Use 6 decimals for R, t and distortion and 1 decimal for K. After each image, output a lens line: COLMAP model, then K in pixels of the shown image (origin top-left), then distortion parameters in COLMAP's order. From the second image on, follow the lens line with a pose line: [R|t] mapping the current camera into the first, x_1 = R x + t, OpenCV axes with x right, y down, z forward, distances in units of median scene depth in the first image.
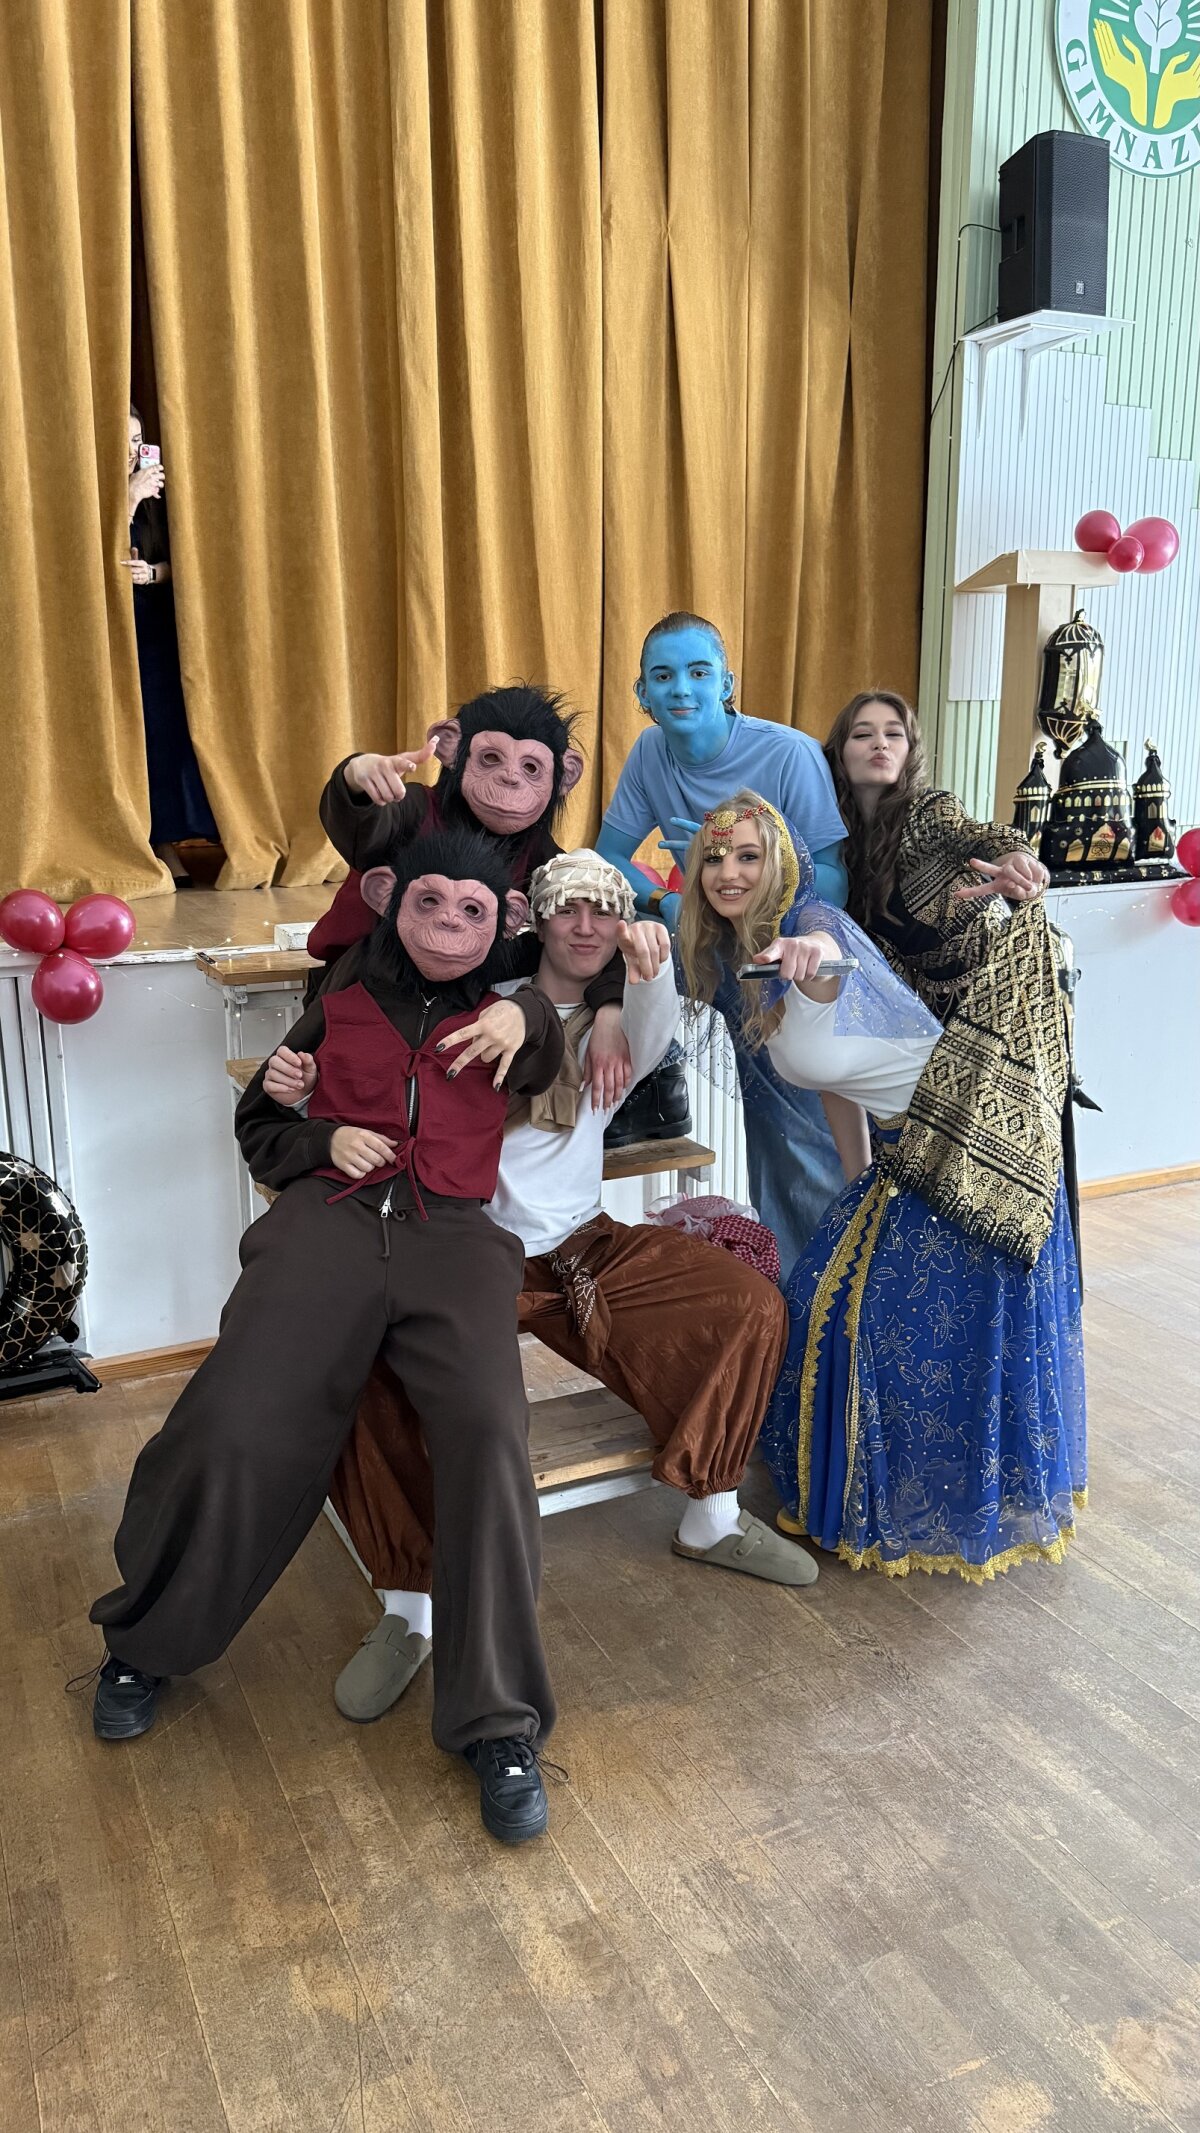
lens RADIAL K [[1579.1, 0, 637.7], [0, 1579.1, 1094.5], [0, 0, 1]] dist [0.003569, -0.000091]
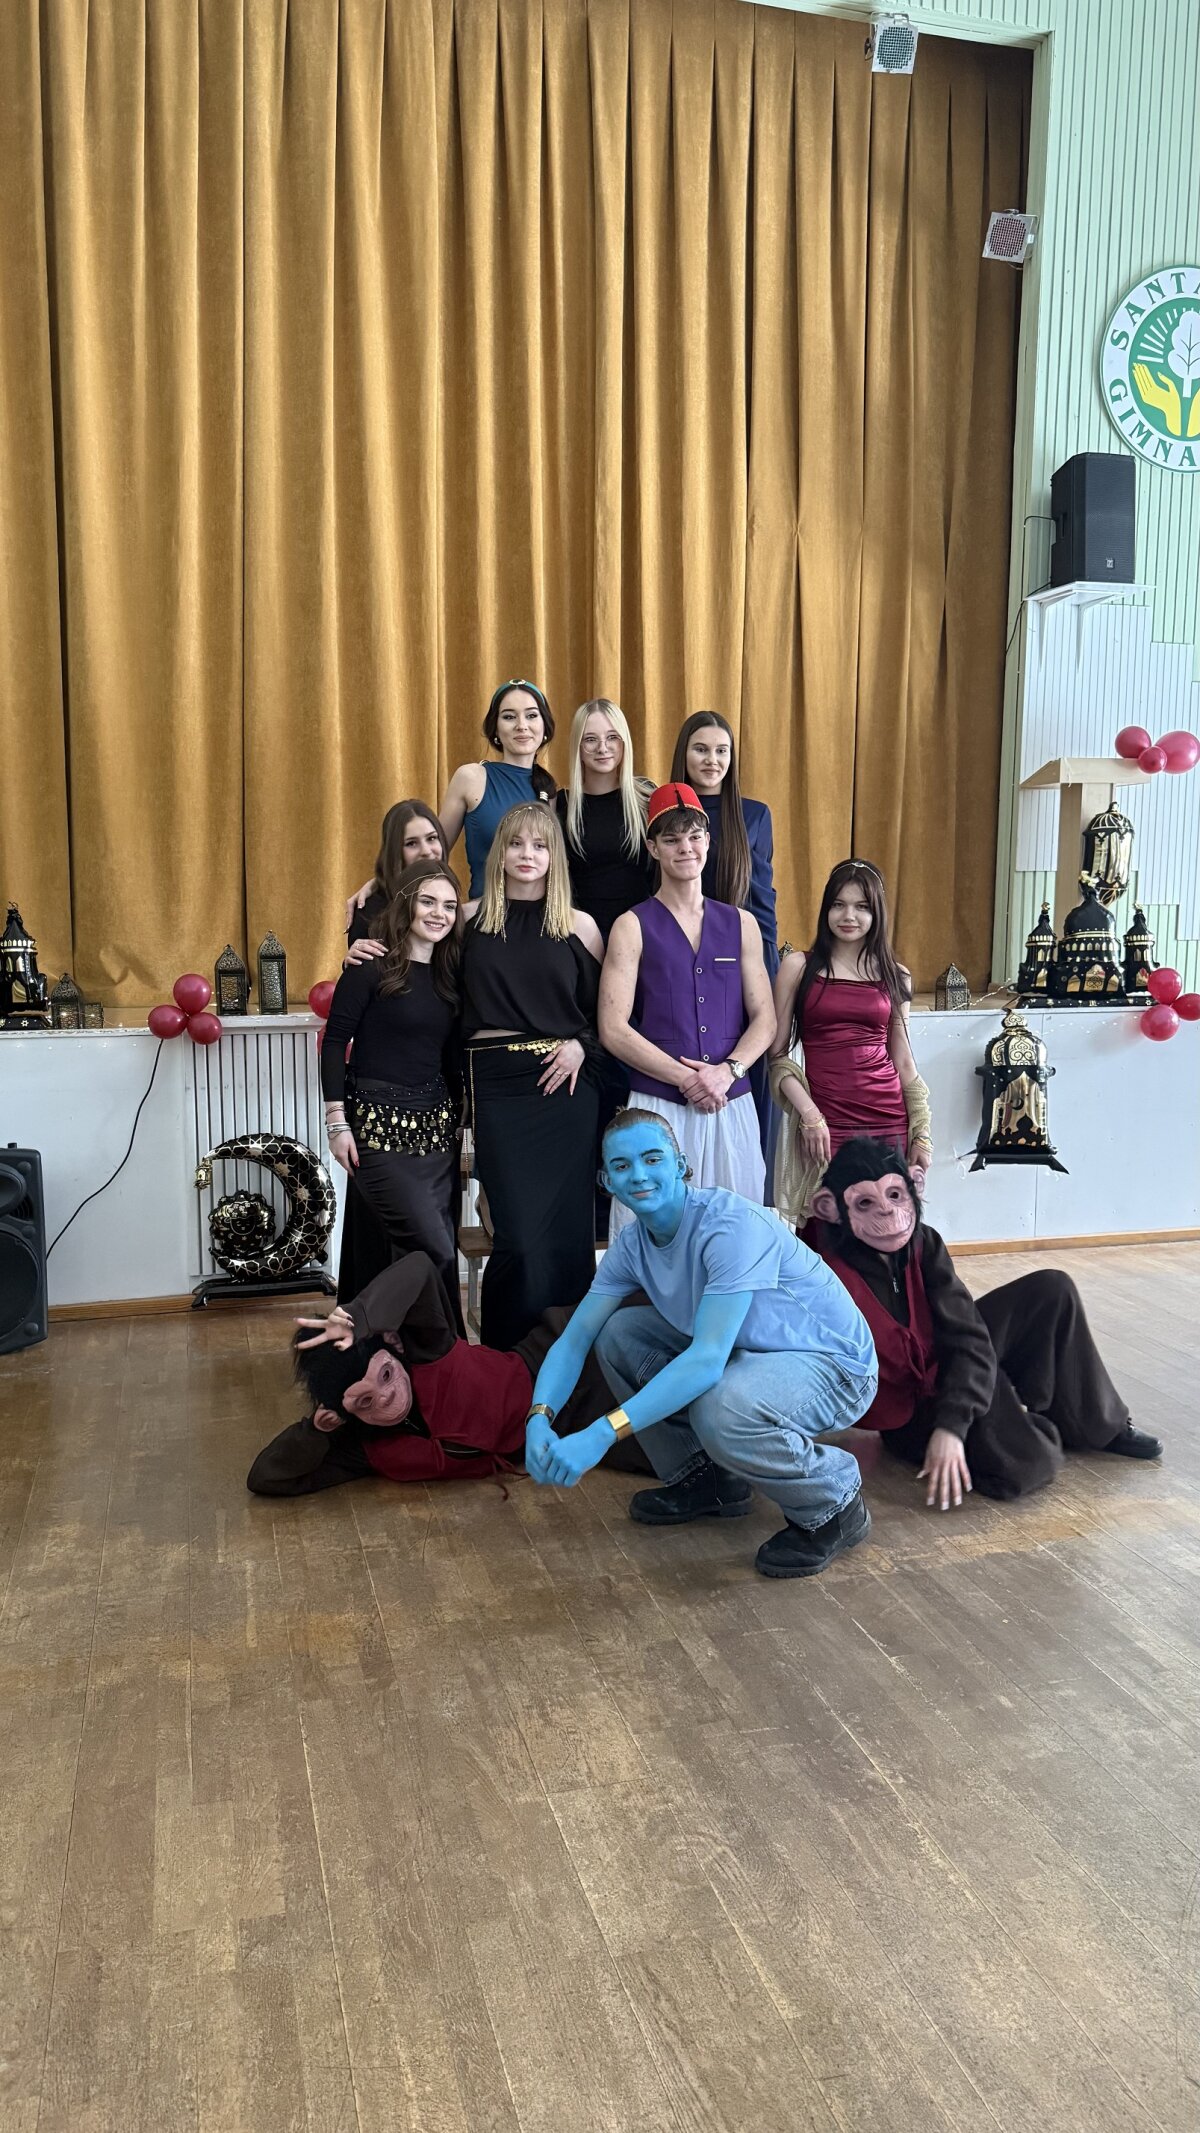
lens RADIAL K [[1581.2, 0, 634.6], [0, 1581.2, 1078.5], [0, 0, 1]] dist [0.043456, -0.053141]
pose [[0.986351, 0.028327, -0.162202, 0.114509], [-0.046473, 0.992933, -0.109197, 0.074155], [0.157963, 0.115244, 0.980697, -0.300092]]
